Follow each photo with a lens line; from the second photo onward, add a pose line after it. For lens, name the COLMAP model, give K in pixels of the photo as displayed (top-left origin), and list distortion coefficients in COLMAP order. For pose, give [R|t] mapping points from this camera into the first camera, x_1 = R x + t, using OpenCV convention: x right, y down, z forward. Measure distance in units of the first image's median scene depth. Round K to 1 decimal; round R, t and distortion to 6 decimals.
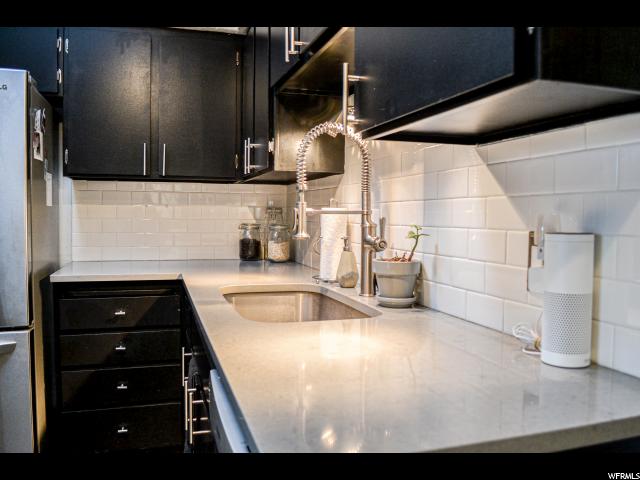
lens RADIAL K [[525.5, 0, 320.0], [0, 525.5, 240.0], [0, 0, 1]] dist [-0.070638, -0.003759]
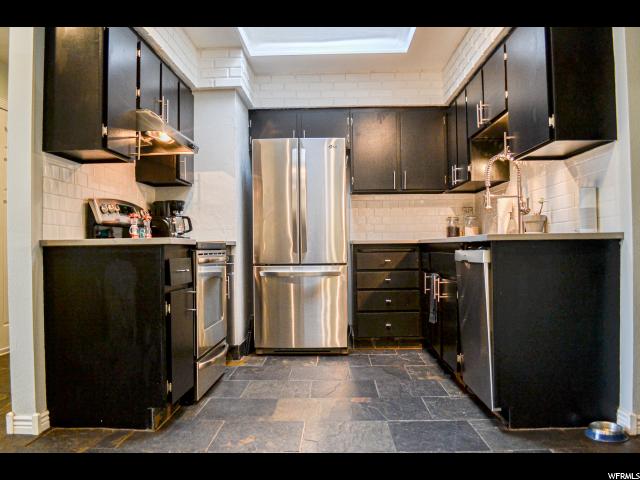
lens RADIAL K [[525.5, 0, 320.0], [0, 525.5, 240.0], [0, 0, 1]] dist [-0.070638, -0.003759]
pose [[0.946829, -0.024851, -0.320777, -0.004603], [0.004348, 0.997910, -0.064473, 0.209392], [0.321708, 0.059650, 0.944958, -0.990812]]
